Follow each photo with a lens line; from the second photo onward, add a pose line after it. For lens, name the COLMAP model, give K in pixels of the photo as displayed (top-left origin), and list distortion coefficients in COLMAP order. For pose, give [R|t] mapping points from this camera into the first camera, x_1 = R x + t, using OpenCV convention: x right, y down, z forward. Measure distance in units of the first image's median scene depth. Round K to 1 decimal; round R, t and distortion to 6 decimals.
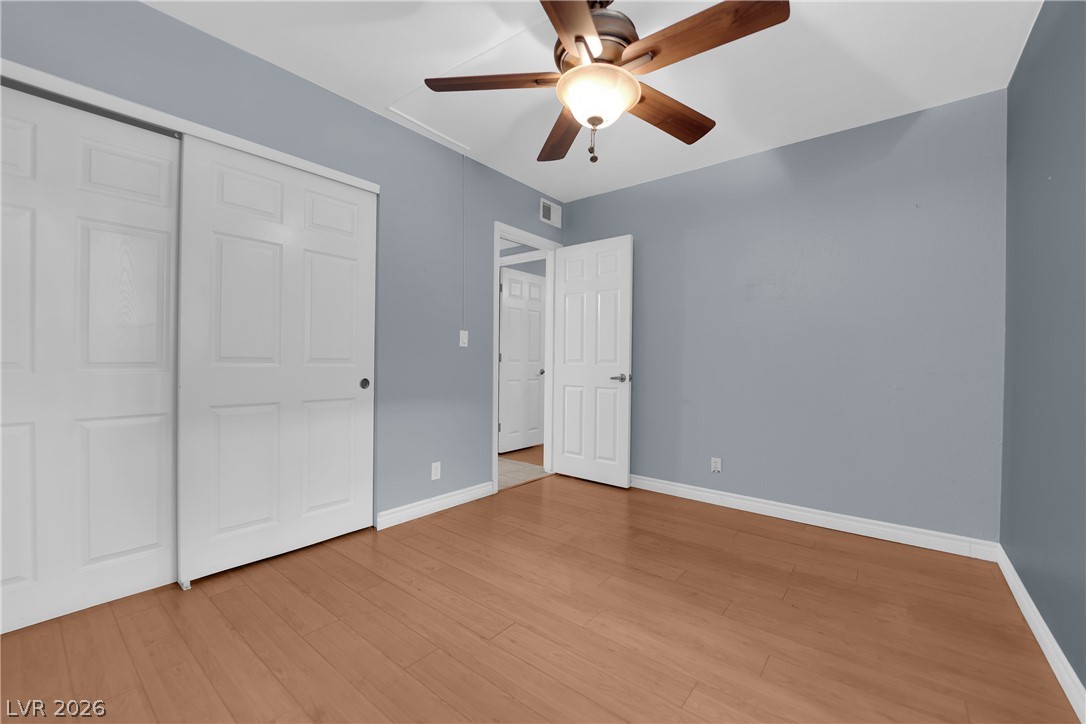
lens RADIAL K [[436.9, 0, 537.6], [0, 436.9, 363.1], [0, 0, 1]] dist [-0.013126, -0.001057]
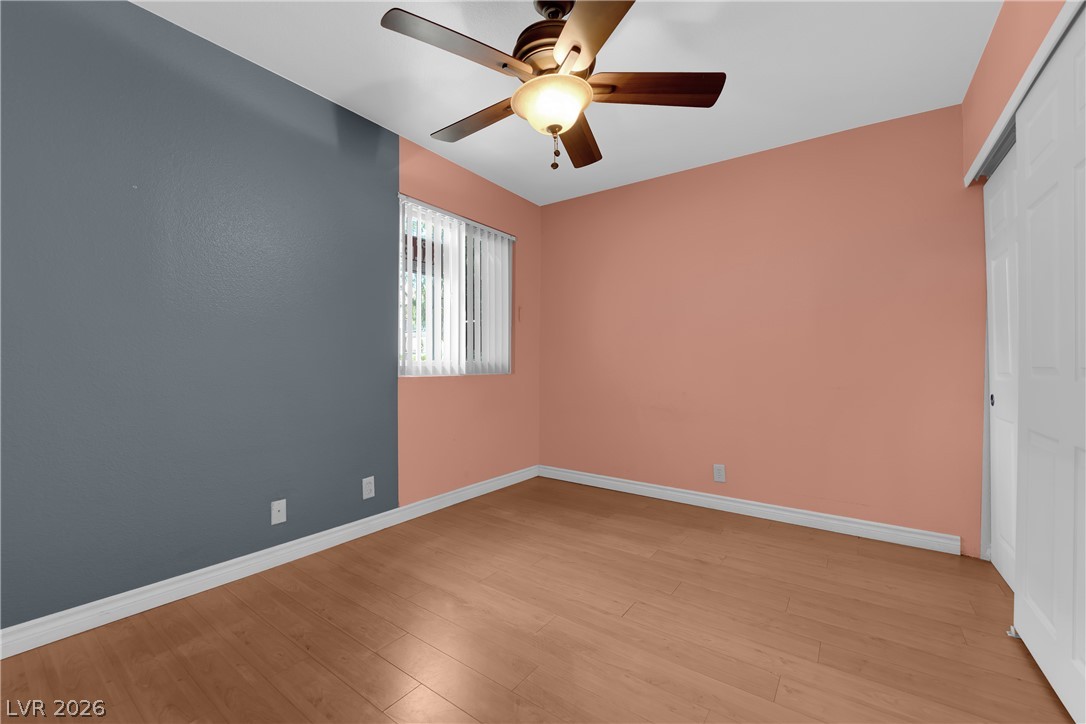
lens RADIAL K [[436.9, 0, 537.6], [0, 436.9, 363.1], [0, 0, 1]] dist [-0.013126, -0.001057]
pose [[-0.997990, -0.018945, -0.060467, 0.214231], [-0.019452, 0.999780, 0.007804, -0.012039], [0.060305, 0.008964, -0.998140, 1.936152]]
